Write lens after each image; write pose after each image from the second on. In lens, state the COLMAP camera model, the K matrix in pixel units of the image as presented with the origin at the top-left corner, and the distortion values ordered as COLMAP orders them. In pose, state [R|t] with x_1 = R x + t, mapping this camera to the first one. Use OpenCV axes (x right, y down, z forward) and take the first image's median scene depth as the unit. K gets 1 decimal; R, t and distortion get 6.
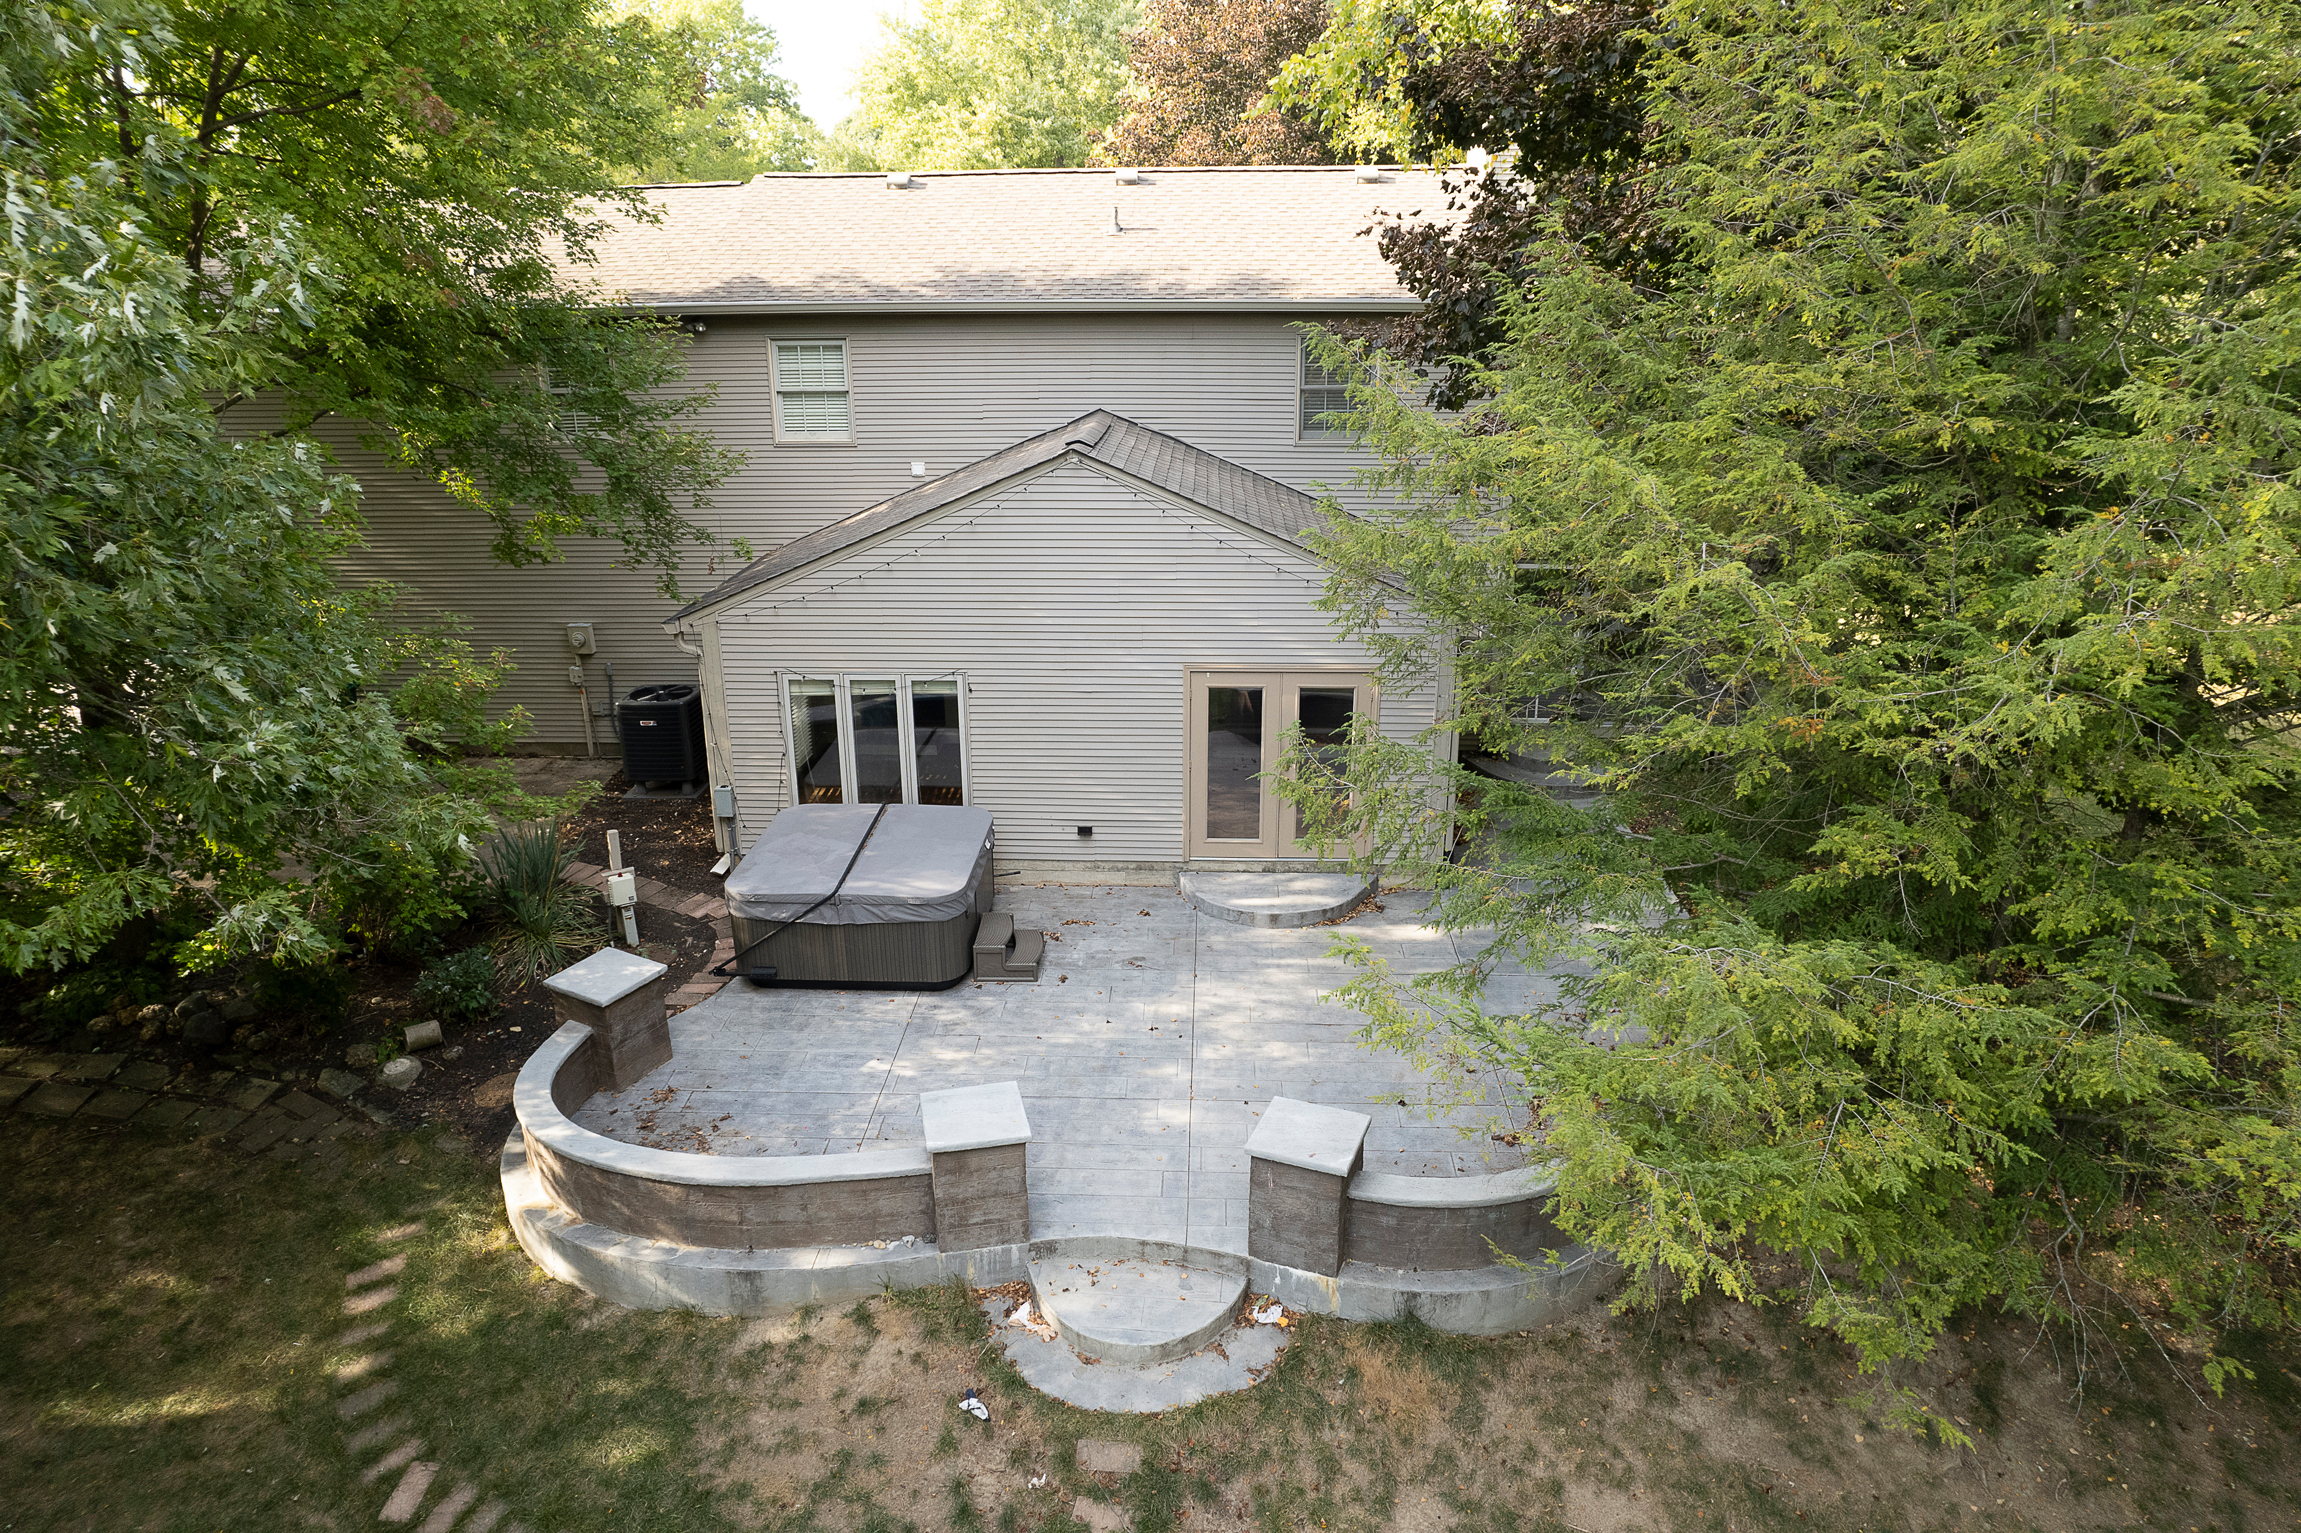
lens RADIAL K [[1486.2, 0, 1150.5], [0, 1486.2, 766.5], [0, 0, 1]] dist [-0.081545, 0.073455]
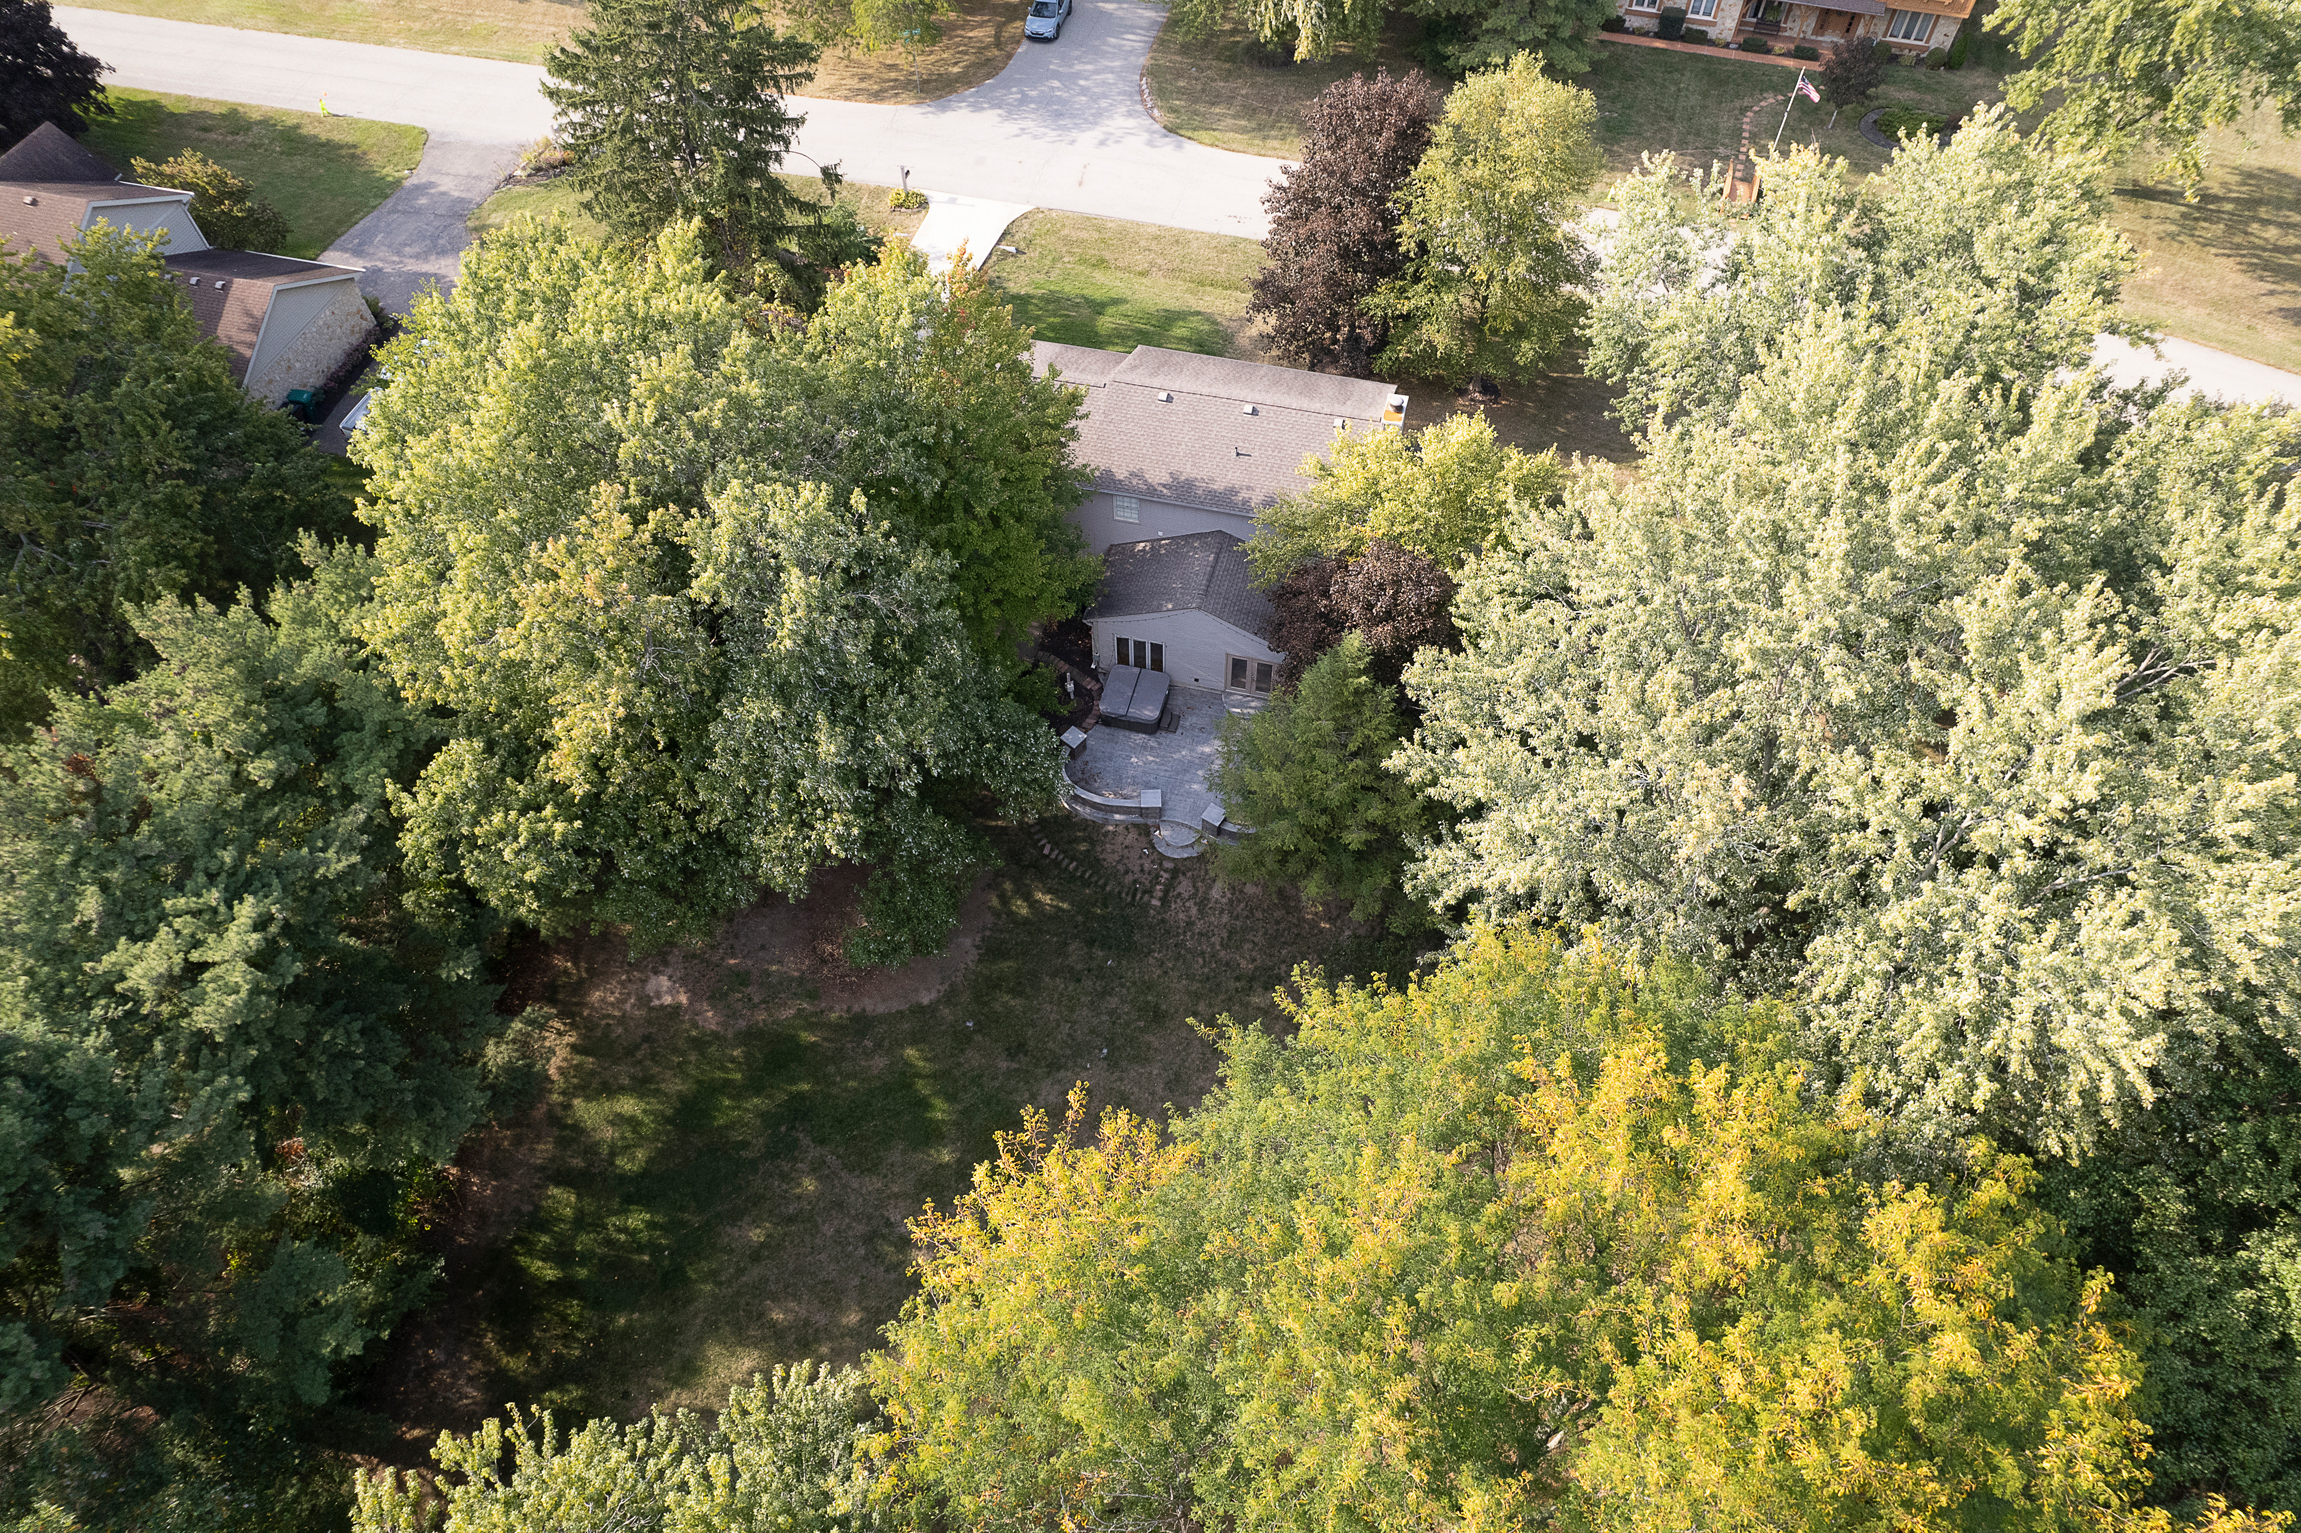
lens RADIAL K [[1486.2, 0, 1150.5], [0, 1486.2, 766.5], [0, 0, 1]] dist [-0.081545, 0.073455]
pose [[0.976722, 0.166924, -0.134723, 0.548941], [-0.063593, 0.825146, 0.561329, -2.711678], [0.204866, -0.539695, 0.816553, -3.087946]]
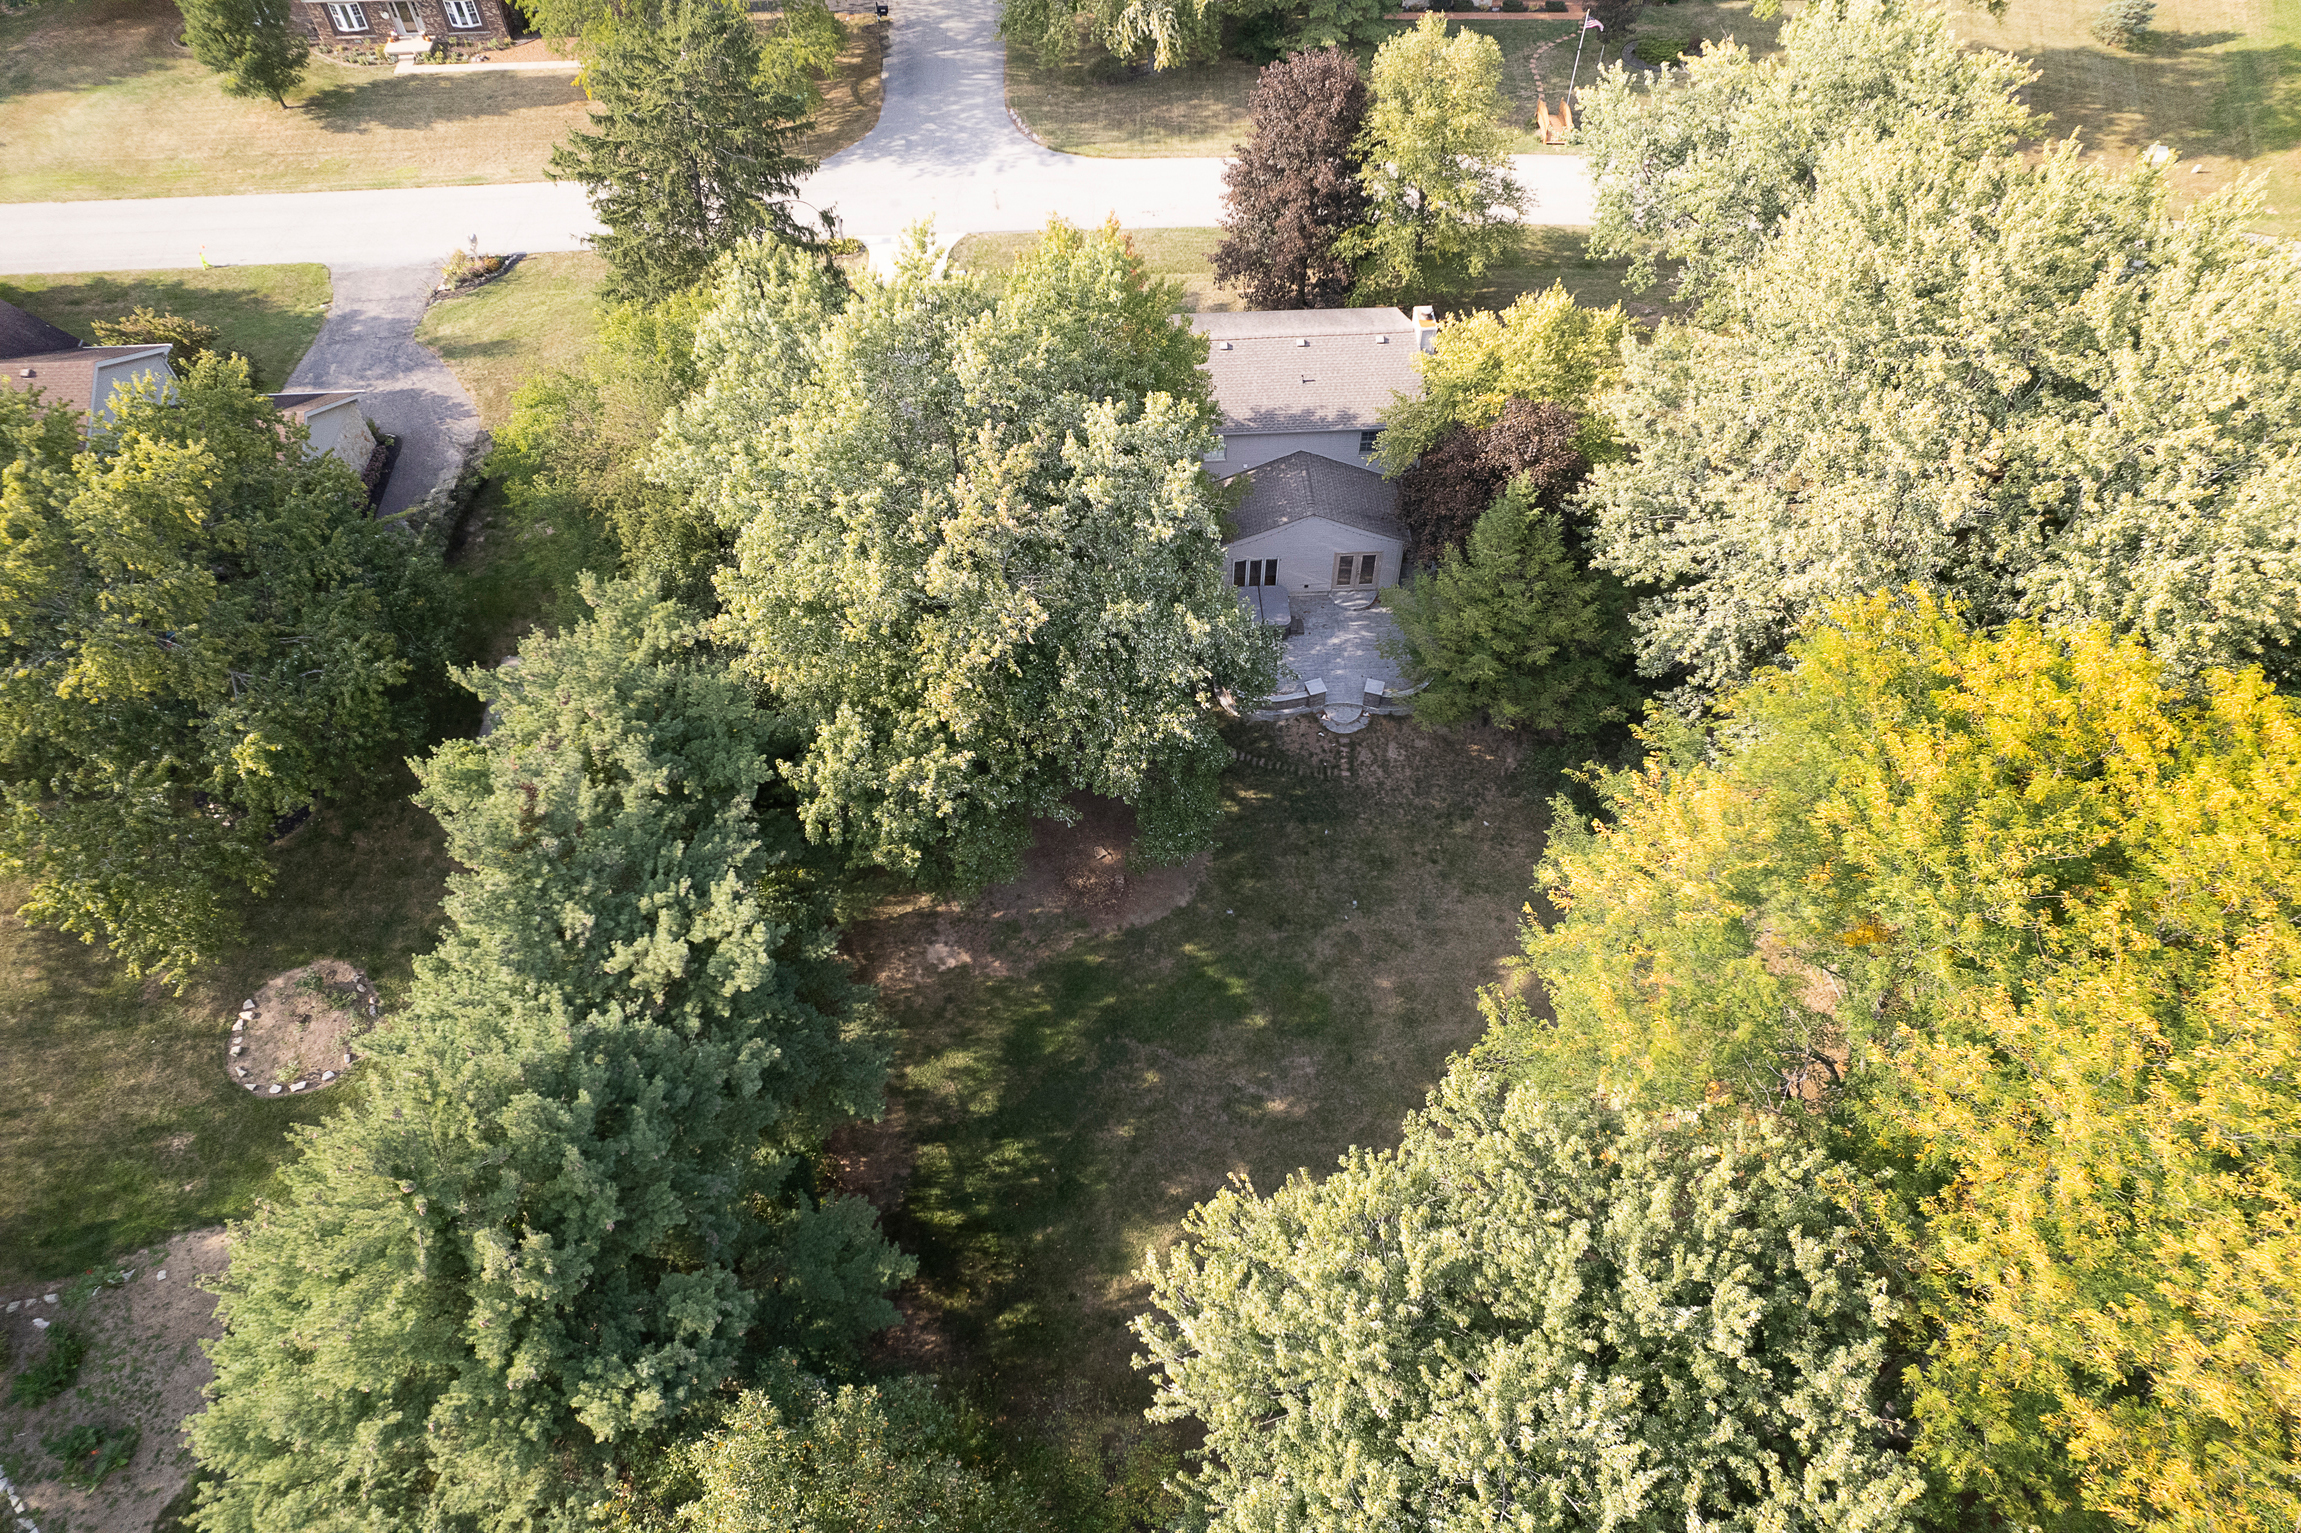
lens RADIAL K [[1486.2, 0, 1150.5], [0, 1486.2, 766.5], [0, 0, 1]] dist [-0.081545, 0.073455]
pose [[0.996252, -0.071398, 0.048821, -1.057524], [0.035385, 0.851482, 0.523188, -2.519185], [-0.078925, -0.519500, 0.850818, -3.979534]]
